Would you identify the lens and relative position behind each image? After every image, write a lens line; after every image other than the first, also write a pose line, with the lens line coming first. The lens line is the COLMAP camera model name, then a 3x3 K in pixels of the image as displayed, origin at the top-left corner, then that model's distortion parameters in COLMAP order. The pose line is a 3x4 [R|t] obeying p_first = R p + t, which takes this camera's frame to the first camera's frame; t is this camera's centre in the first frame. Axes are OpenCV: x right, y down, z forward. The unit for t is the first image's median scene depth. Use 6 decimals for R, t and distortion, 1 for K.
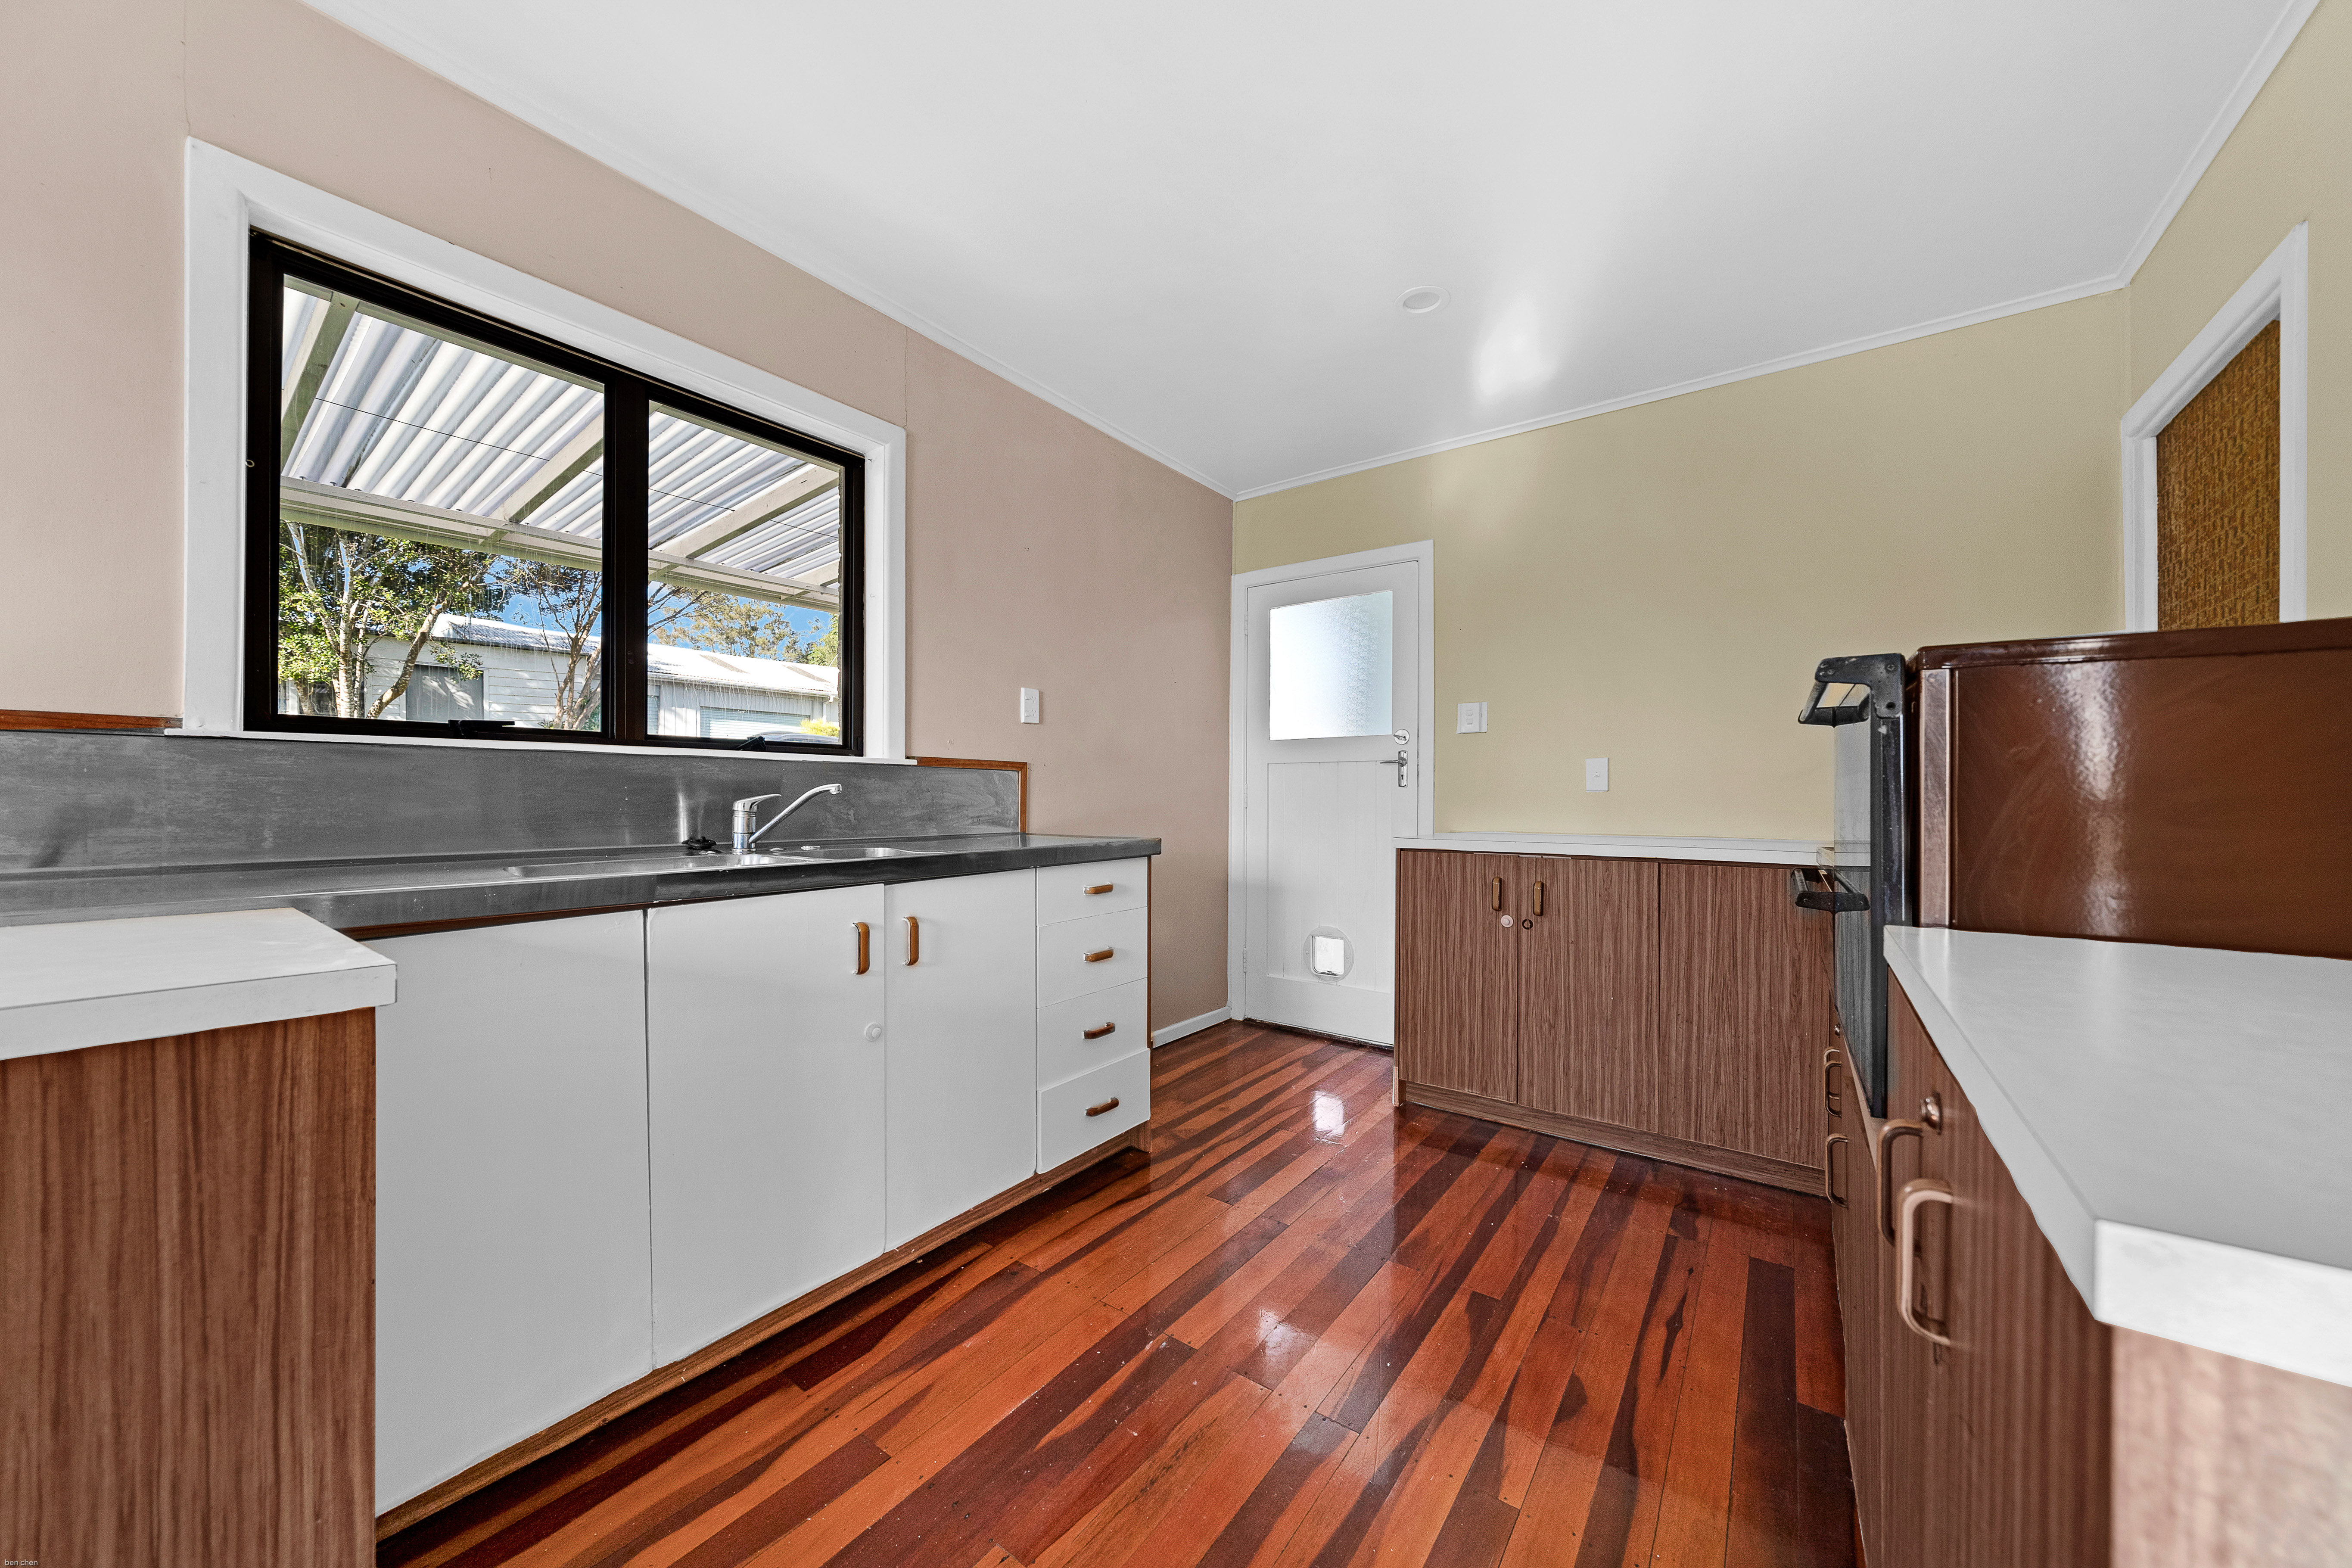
lens RADIAL K [[810.8, 0, 1176.0], [0, 810.8, 784.0], [0, 0, 1]] dist [-0.013961, -0.000141]
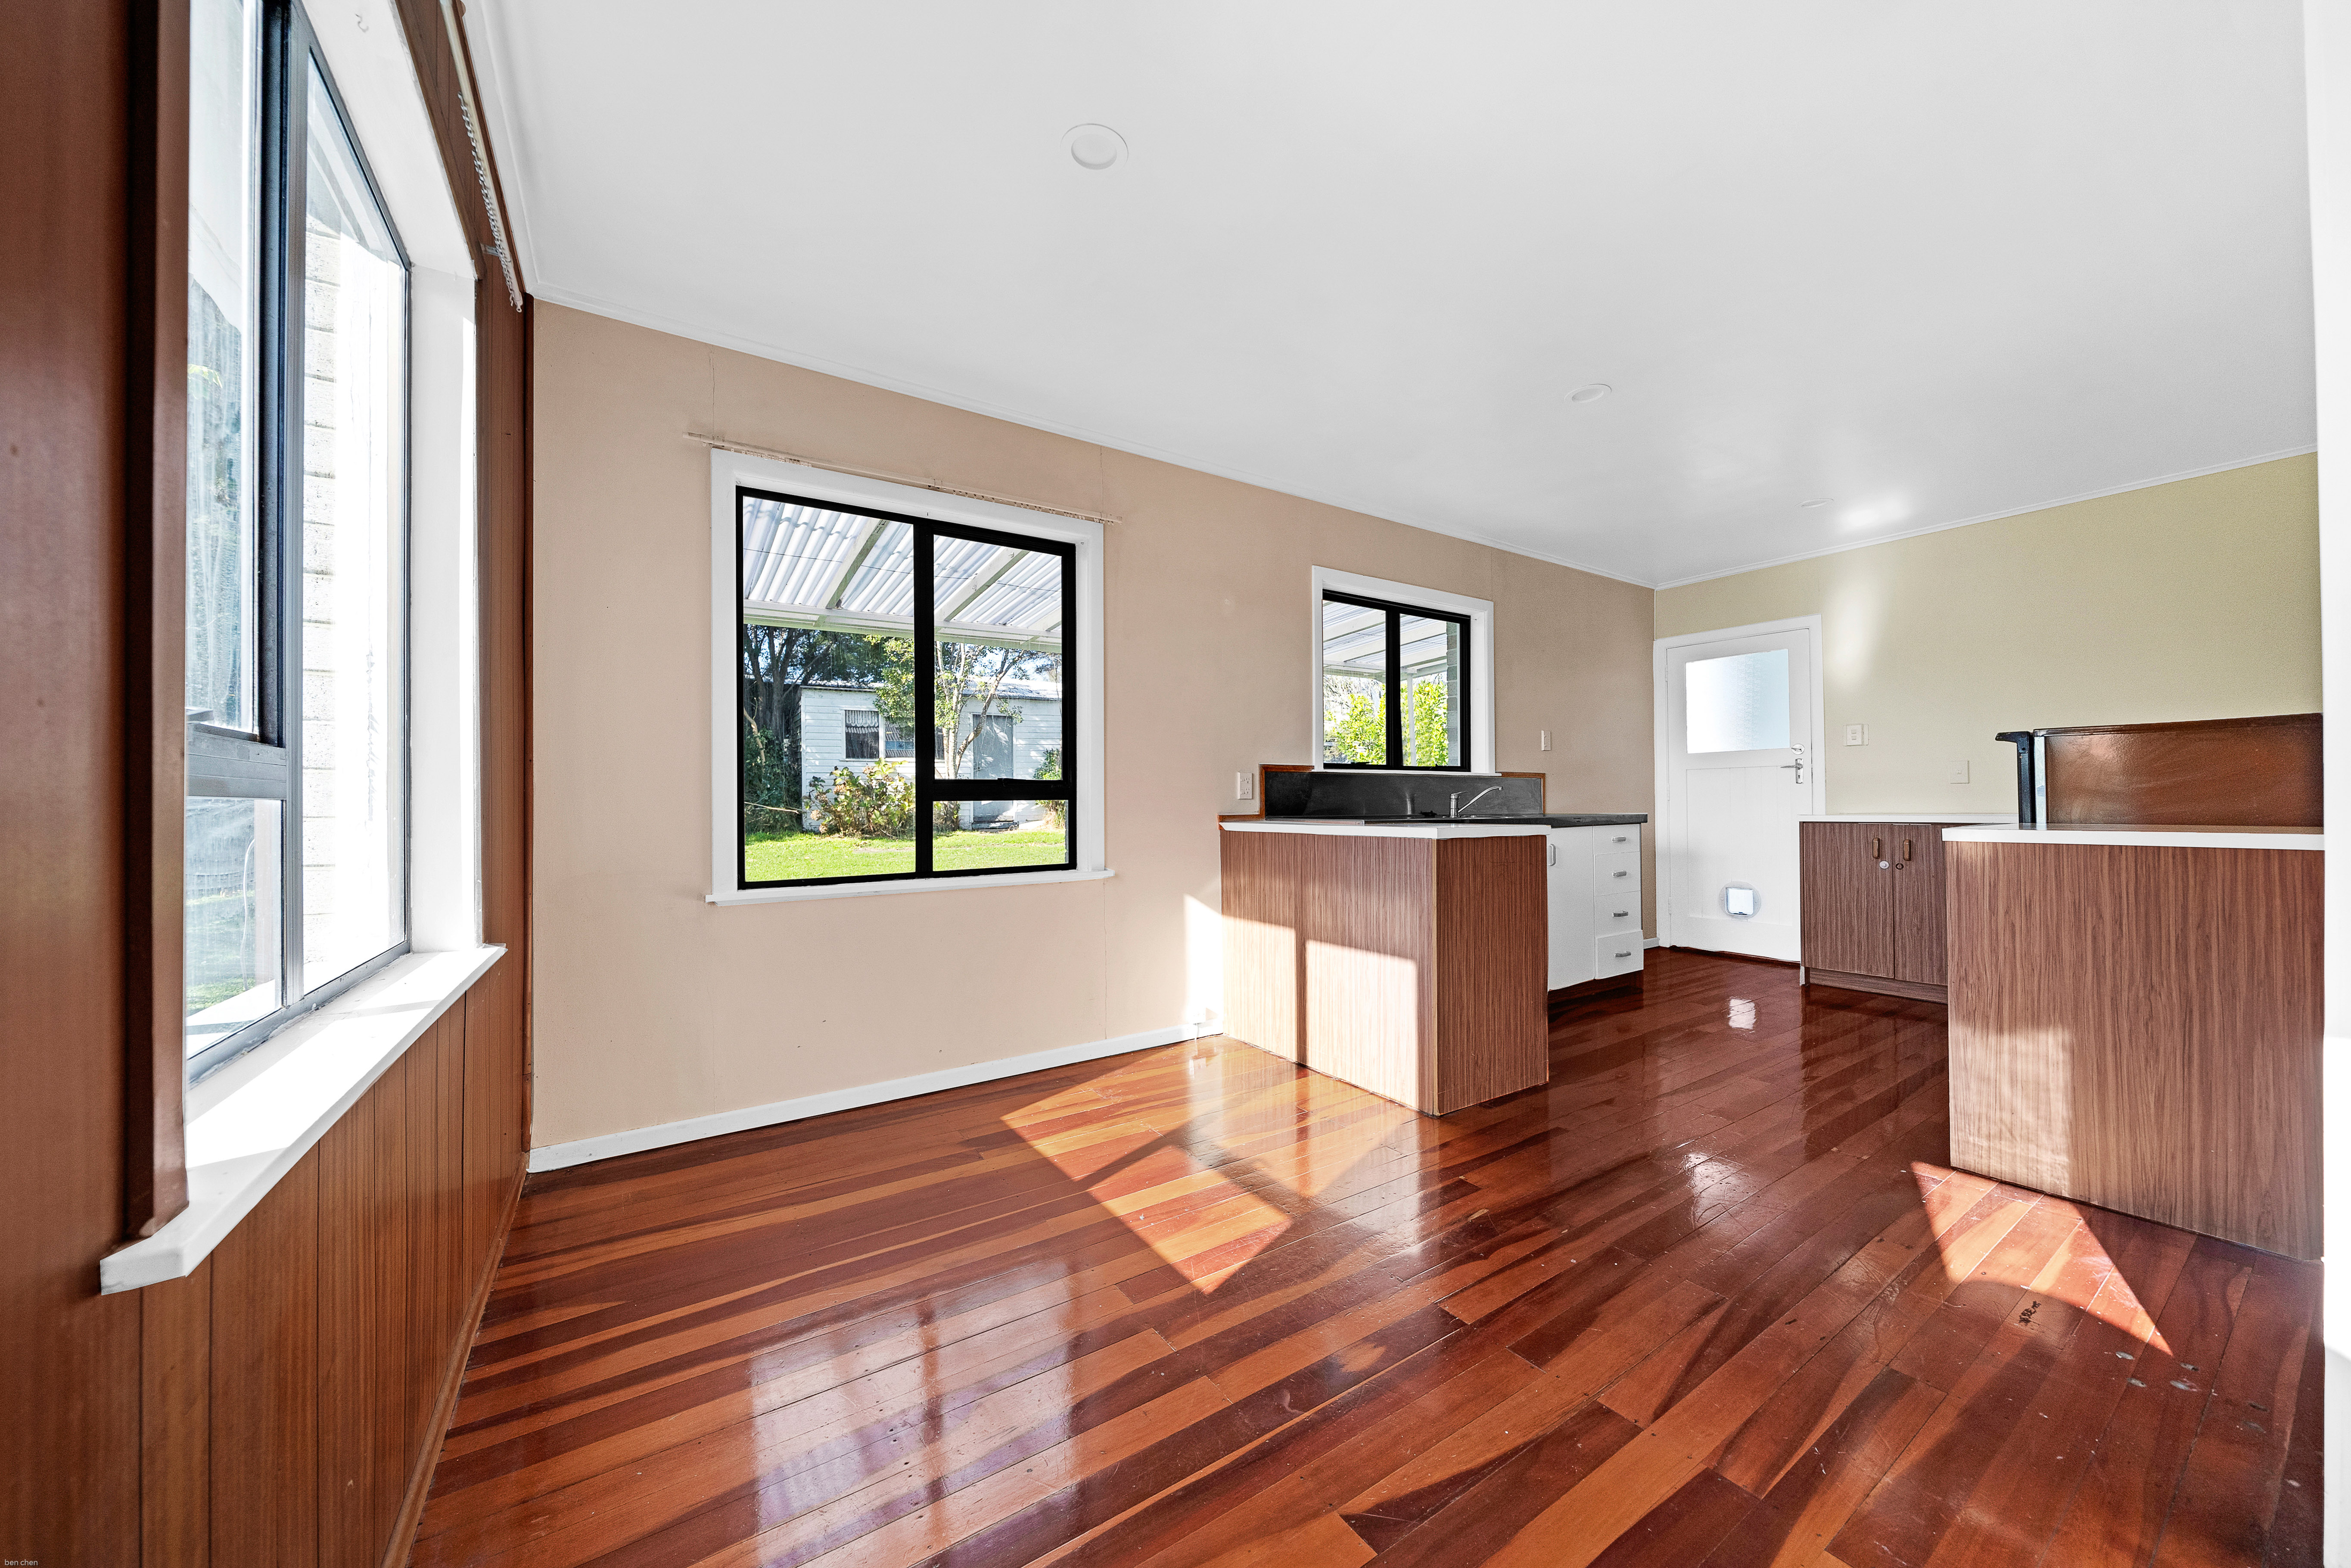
lens RADIAL K [[829.8, 0, 1175.5], [0, 829.8, 784.0], [0, 0, 1]] dist [-0.008074, -0.000134]
pose [[0.941516, -0.018850, -0.336440, -0.347806], [0.015405, 0.999798, -0.012906, 0.007918], [0.336615, 0.006968, 0.941617, -0.977467]]
